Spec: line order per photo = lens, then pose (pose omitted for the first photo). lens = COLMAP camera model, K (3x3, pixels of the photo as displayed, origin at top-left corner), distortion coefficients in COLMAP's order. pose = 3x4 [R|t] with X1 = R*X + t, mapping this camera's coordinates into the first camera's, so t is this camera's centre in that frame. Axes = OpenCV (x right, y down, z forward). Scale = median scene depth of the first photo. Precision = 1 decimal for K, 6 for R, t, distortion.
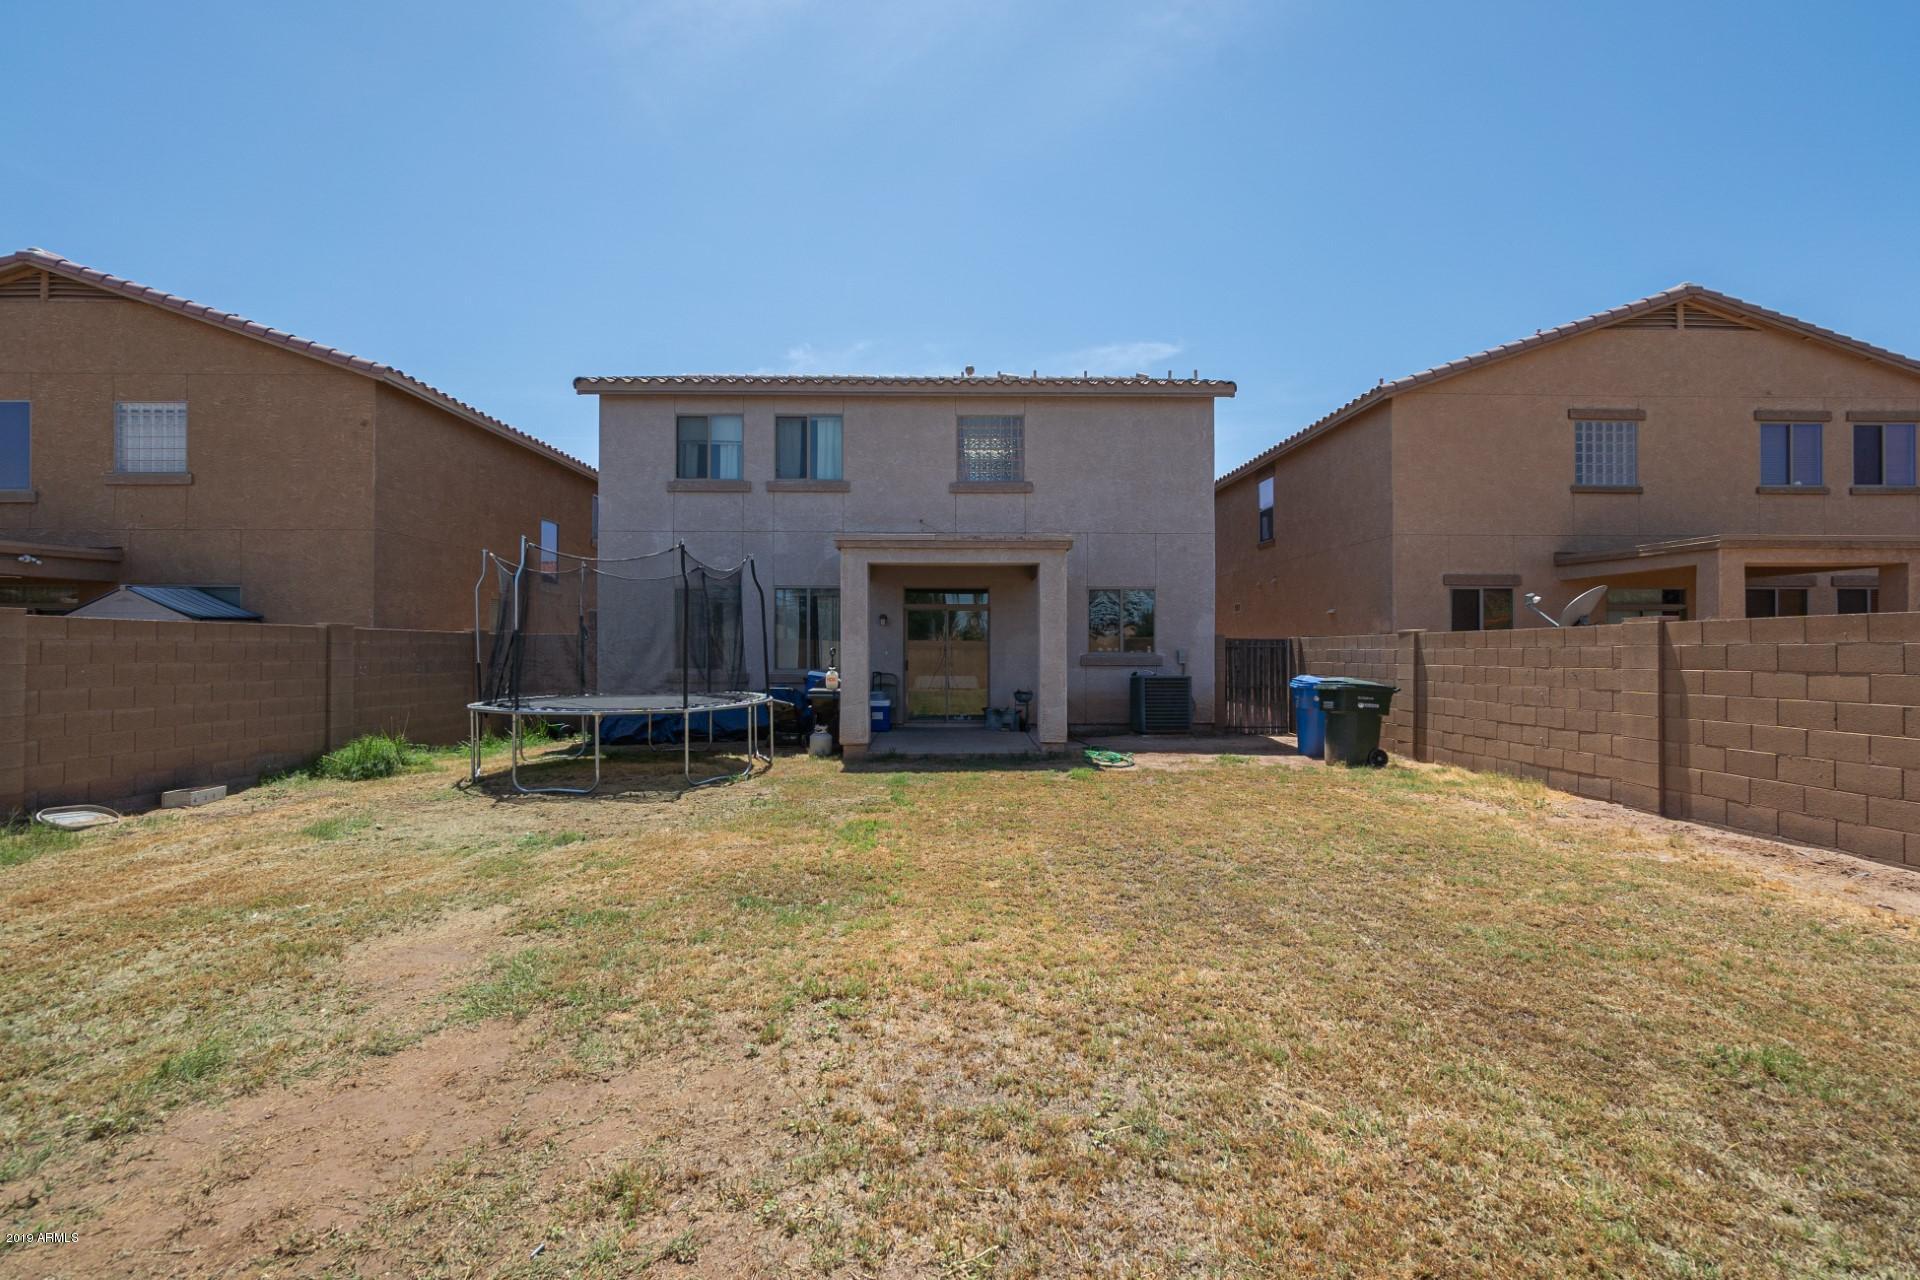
lens RADIAL K [[845.9, 0, 955.1], [0, 845.9, 644.8], [0, 0, 1]] dist [0.005680, 0.002626]
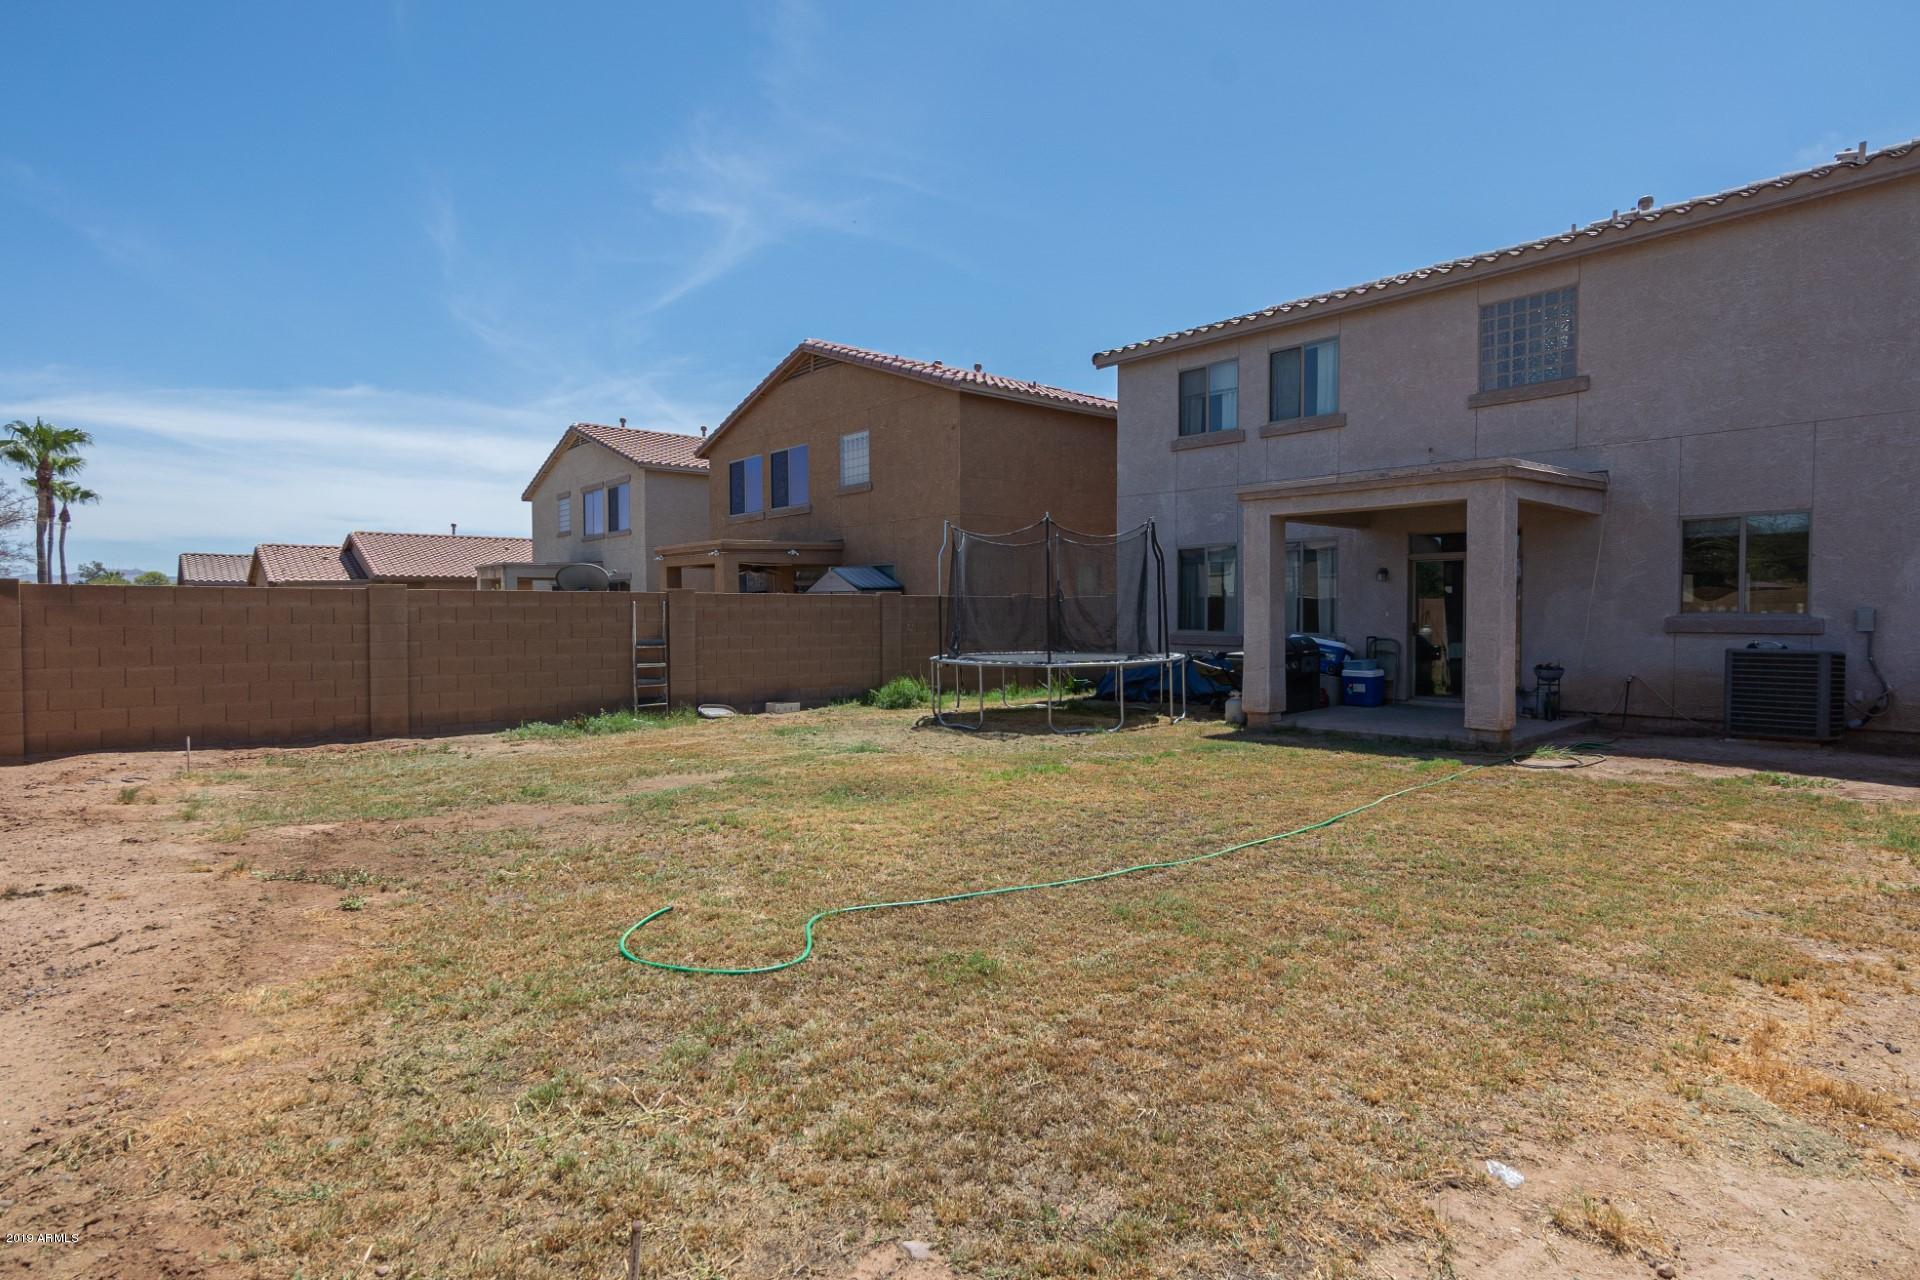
lens RADIAL K [[1030.5, 0, 955.2], [0, 1030.5, 640.6], [0, 0, 1]] dist [0.032568, 0.002385]
pose [[0.659809, 0.019113, -0.751190, 0.434781], [0.007423, 0.999462, 0.031951, -0.000197], [0.751397, -0.026658, 0.659312, 0.007728]]
